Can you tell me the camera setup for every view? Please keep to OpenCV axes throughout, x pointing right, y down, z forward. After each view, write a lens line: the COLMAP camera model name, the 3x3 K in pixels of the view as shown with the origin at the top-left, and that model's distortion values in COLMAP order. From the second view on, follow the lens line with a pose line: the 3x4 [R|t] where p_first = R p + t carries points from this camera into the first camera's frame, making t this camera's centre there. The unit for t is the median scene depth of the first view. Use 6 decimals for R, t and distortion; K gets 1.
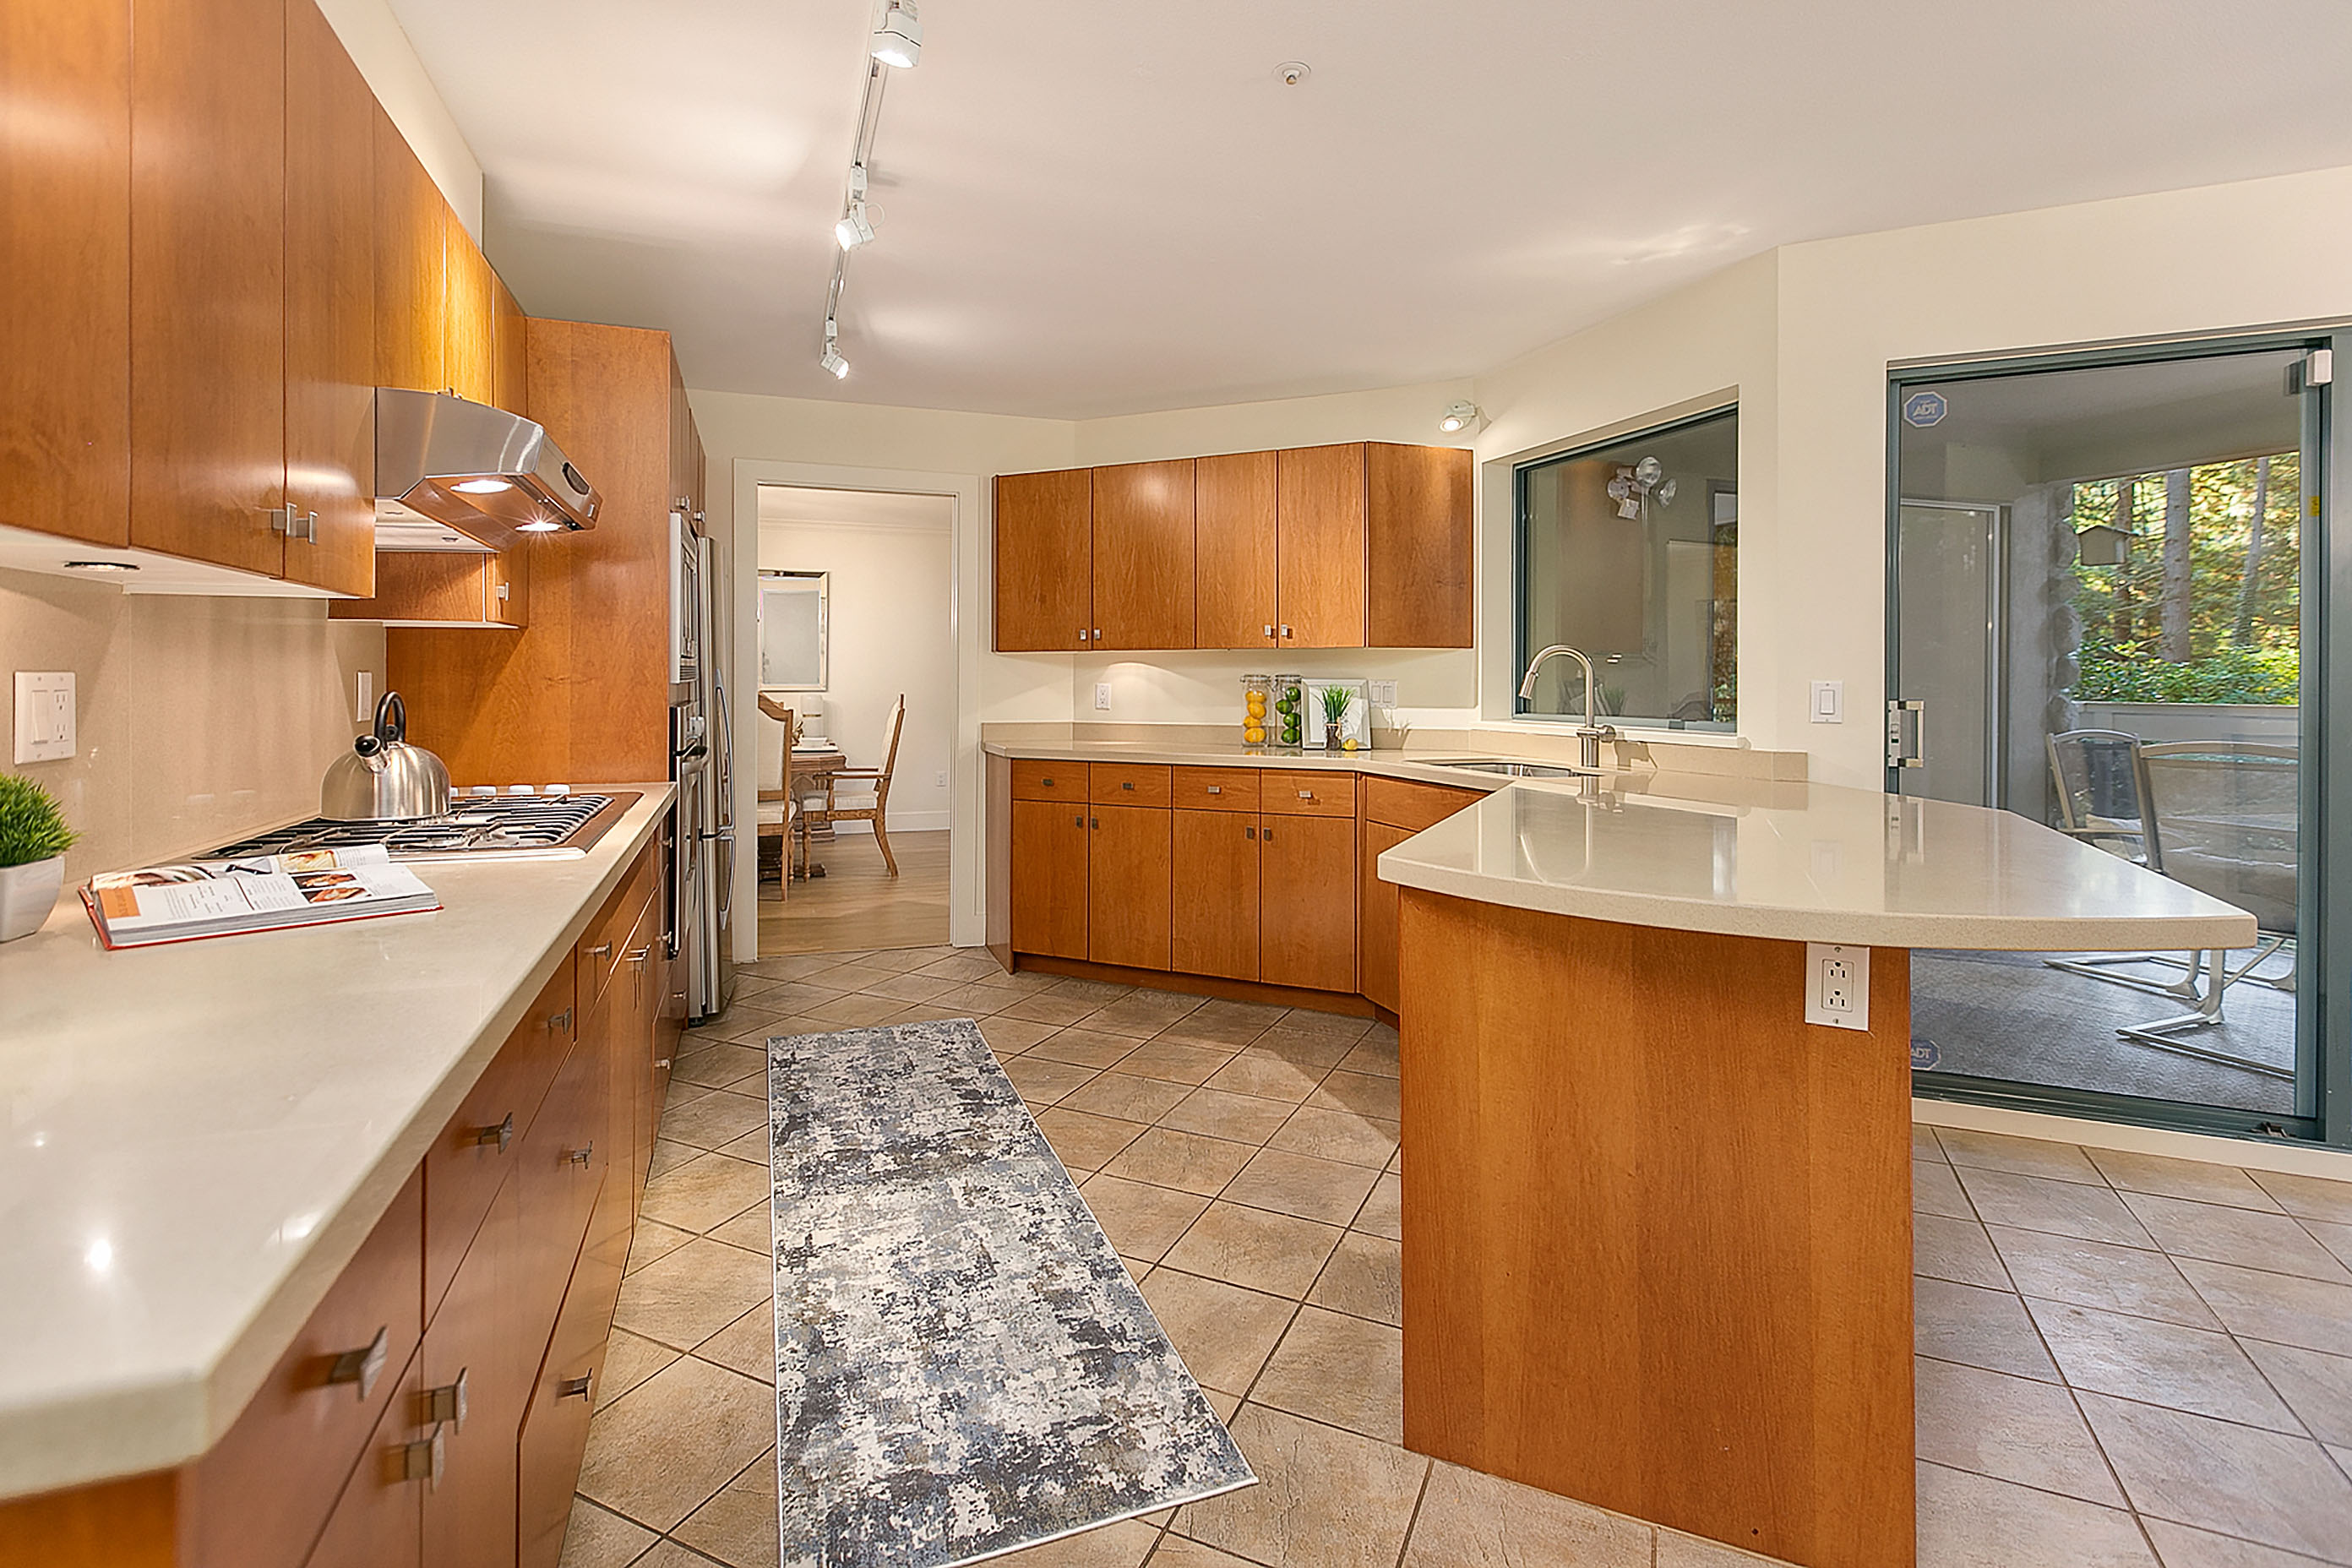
lens RADIAL K [[1058.7, 0, 1182.9], [0, 1058.7, 686.0], [0, 0, 1]] dist [0.004991, 0.000355]
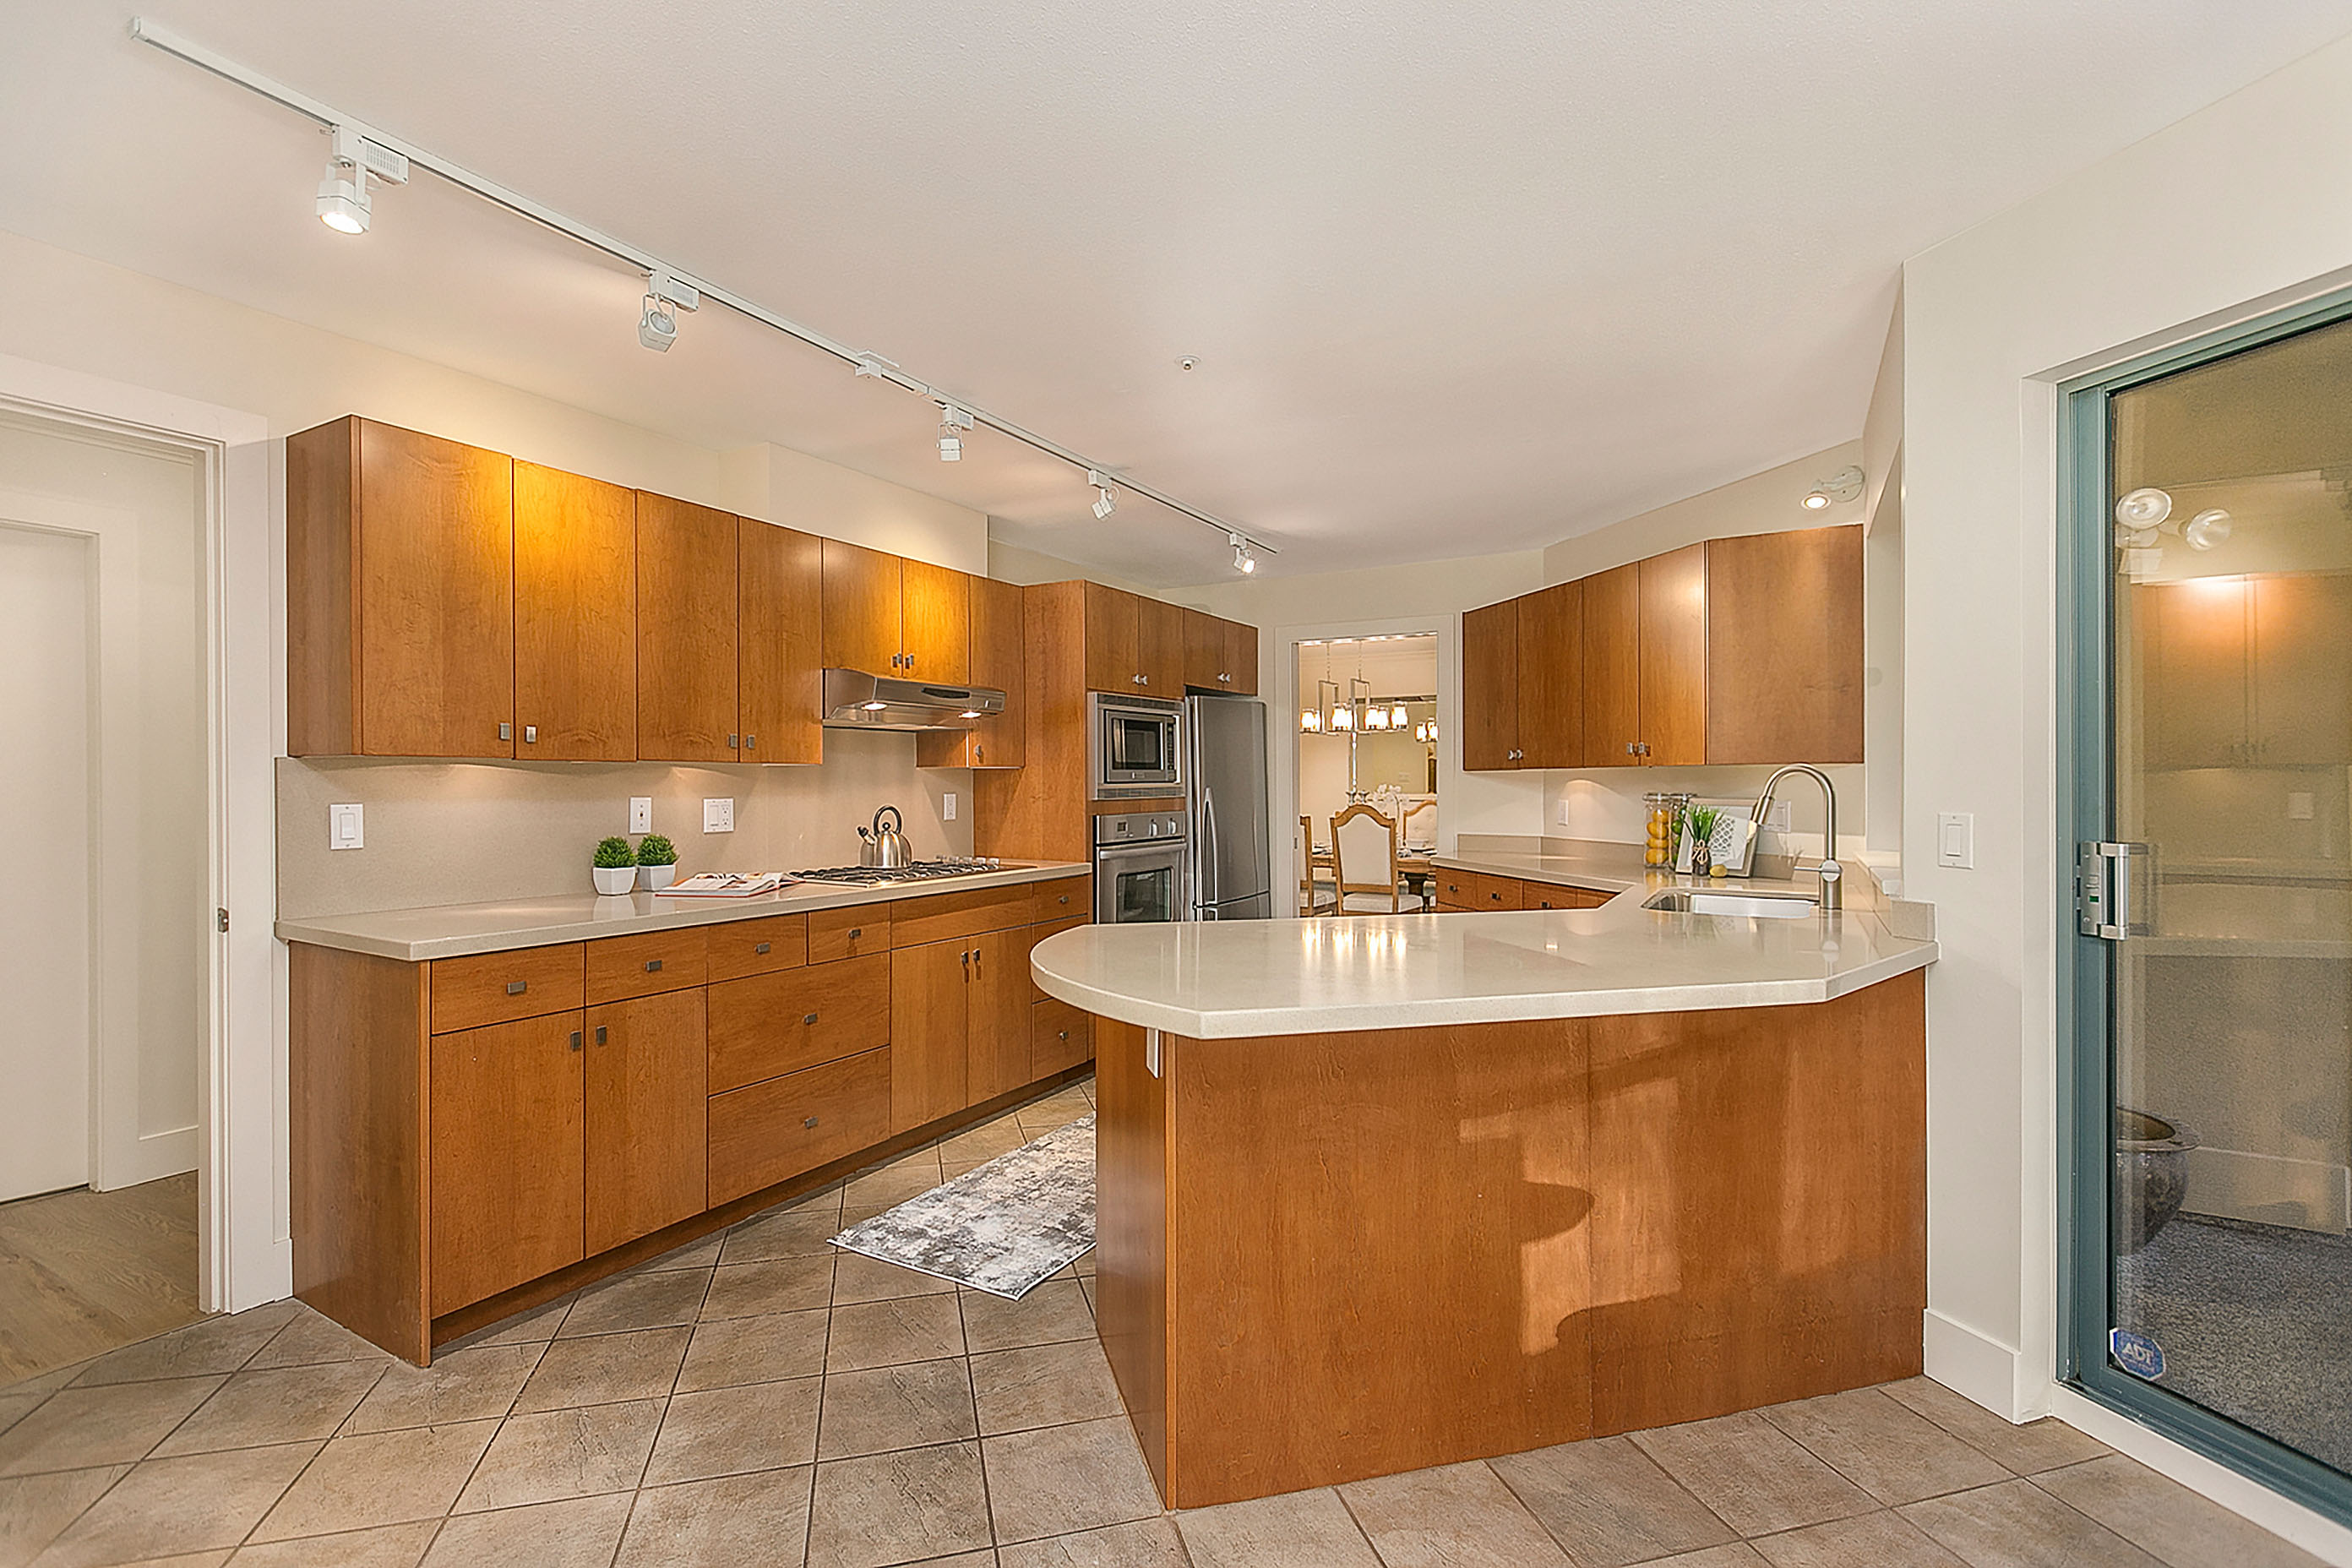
lens RADIAL K [[1058.7, 0, 1159.6], [0, 1058.7, 789.1], [0, 0, 1]] dist [0.004991, 0.000355]
pose [[0.644234, 0.002818, -0.764823, 0.725512], [-0.005486, 0.999985, -0.000936, -0.015668], [0.764809, 0.004799, 0.644240, 0.059474]]
